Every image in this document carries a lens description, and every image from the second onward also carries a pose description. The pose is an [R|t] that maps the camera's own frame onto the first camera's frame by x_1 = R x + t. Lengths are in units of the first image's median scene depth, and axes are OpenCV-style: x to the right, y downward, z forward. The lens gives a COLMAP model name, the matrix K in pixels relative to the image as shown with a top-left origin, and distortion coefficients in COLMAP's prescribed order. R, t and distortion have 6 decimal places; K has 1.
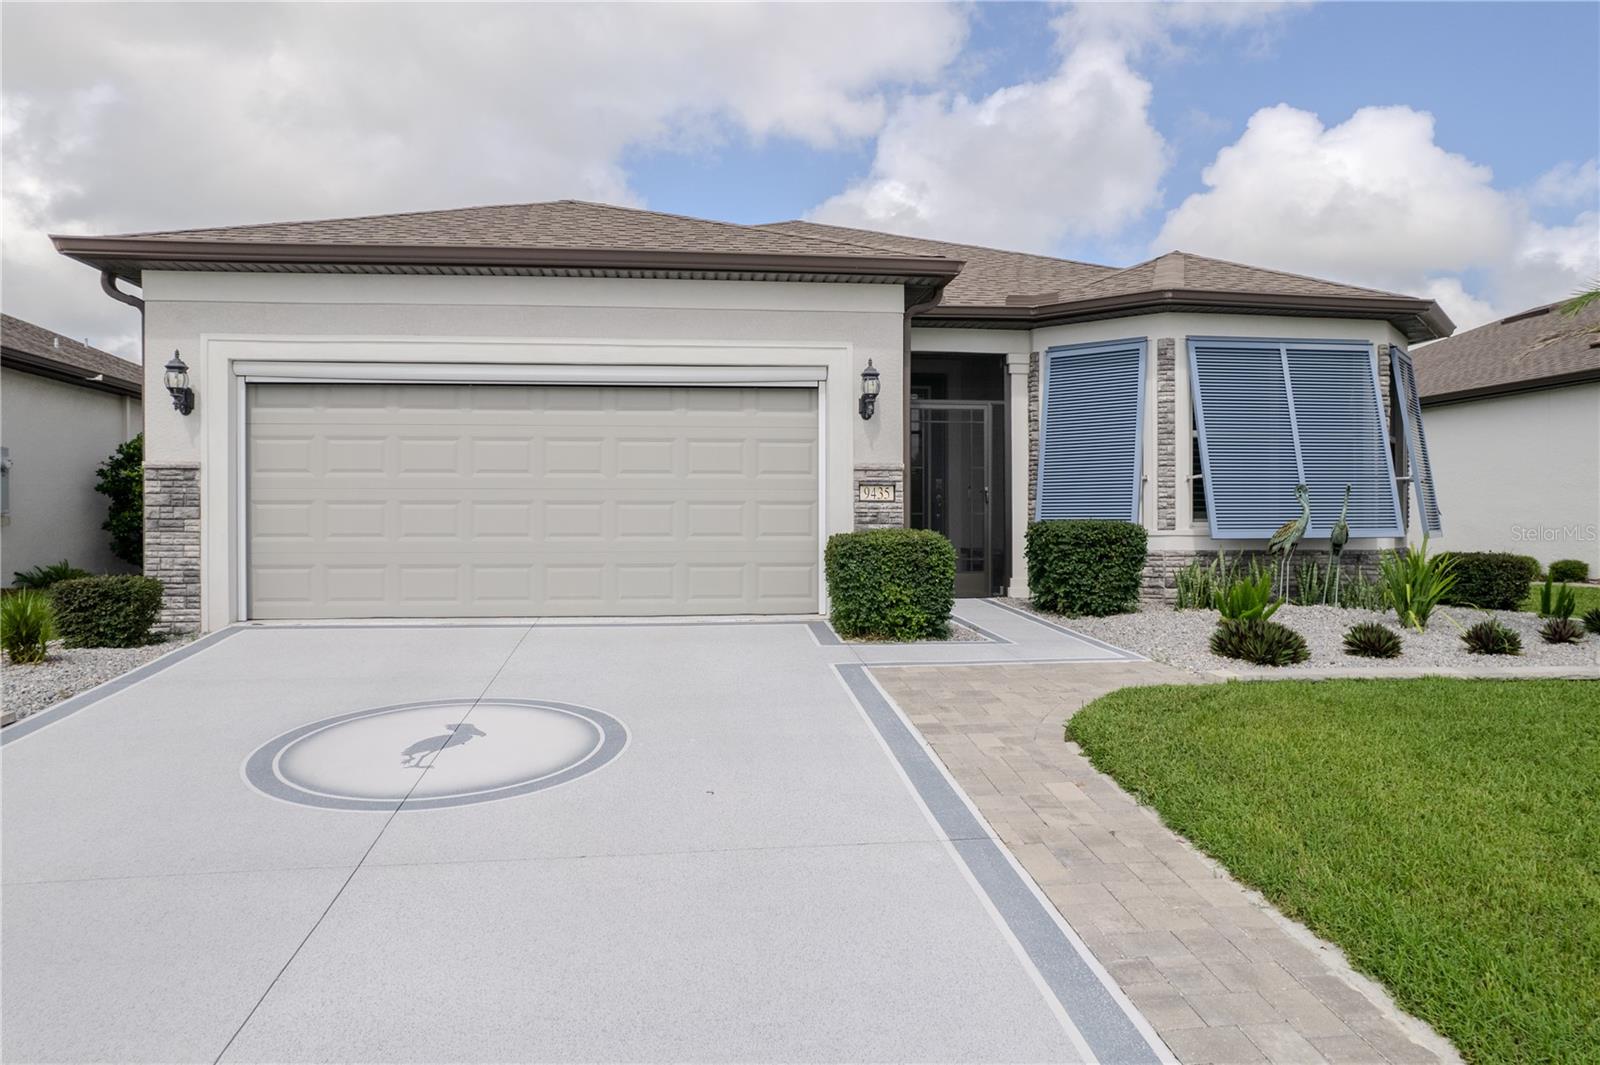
lens RADIAL K [[1006.6, 0, 782.5], [0, 1006.6, 531.9], [0, 0, 1]] dist [-0.034807, 0.011245]
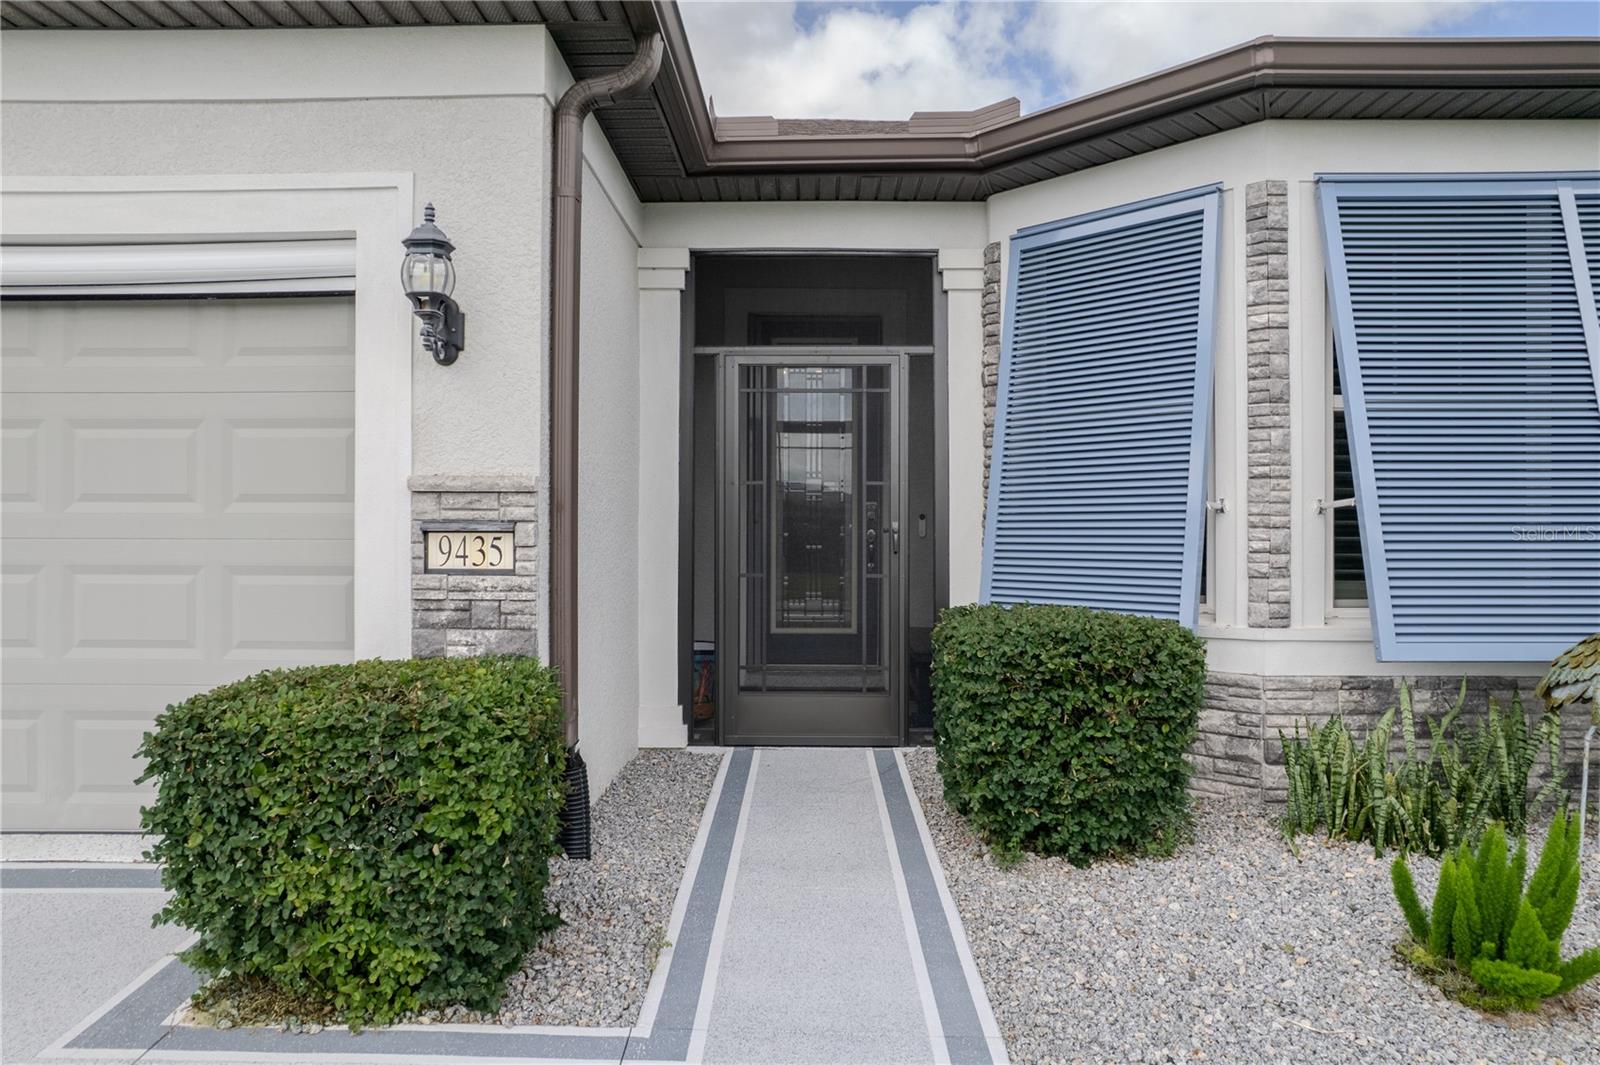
lens RADIAL K [[1006.6, 0, 806.5], [0, 1006.6, 525.6], [0, 0, 1]] dist [-0.034807, 0.011245]
pose [[0.992493, 0.002876, -0.122271, 0.246026], [-0.004765, 0.999874, -0.015161, -0.039000], [0.122212, 0.015630, 0.992381, 0.567123]]
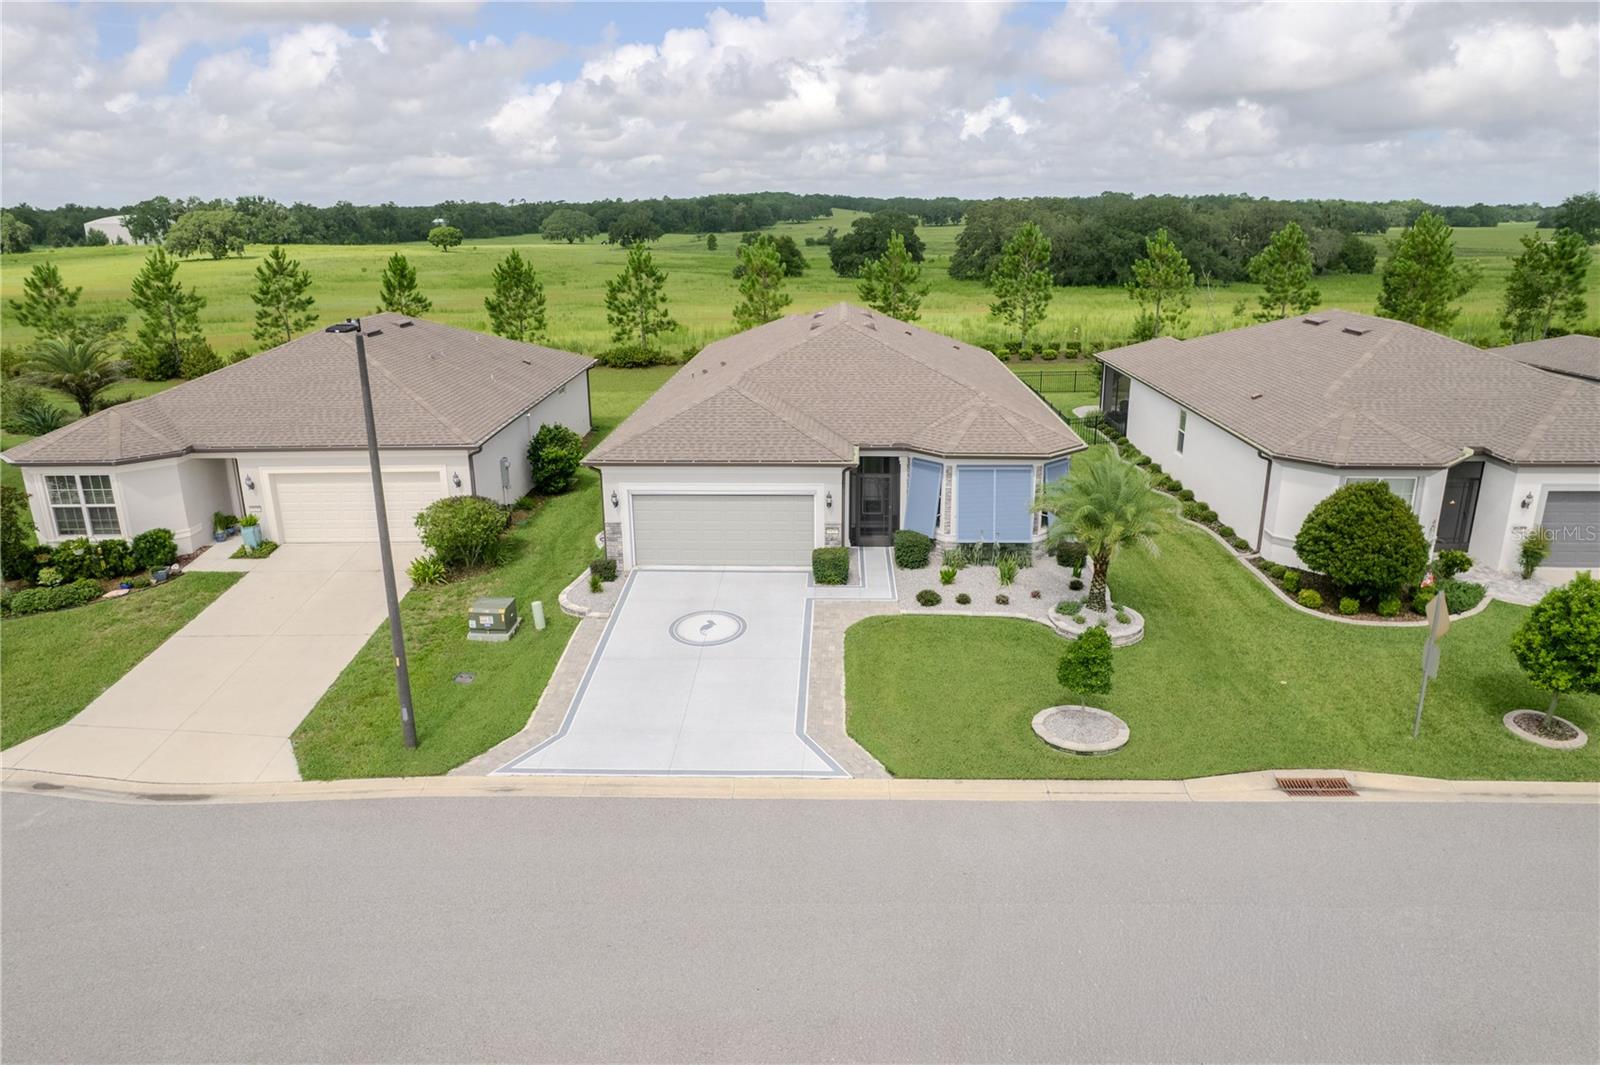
lens RADIAL K [[1006.6, 0, 804.9], [0, 1006.6, 531.5], [0, 0, 1]] dist [-0.034807, 0.011245]
pose [[0.989545, 0.034878, -0.139942, 0.396686], [0.006421, 0.958700, 0.284346, -0.821785], [0.144080, -0.282272, 0.948453, -1.727600]]
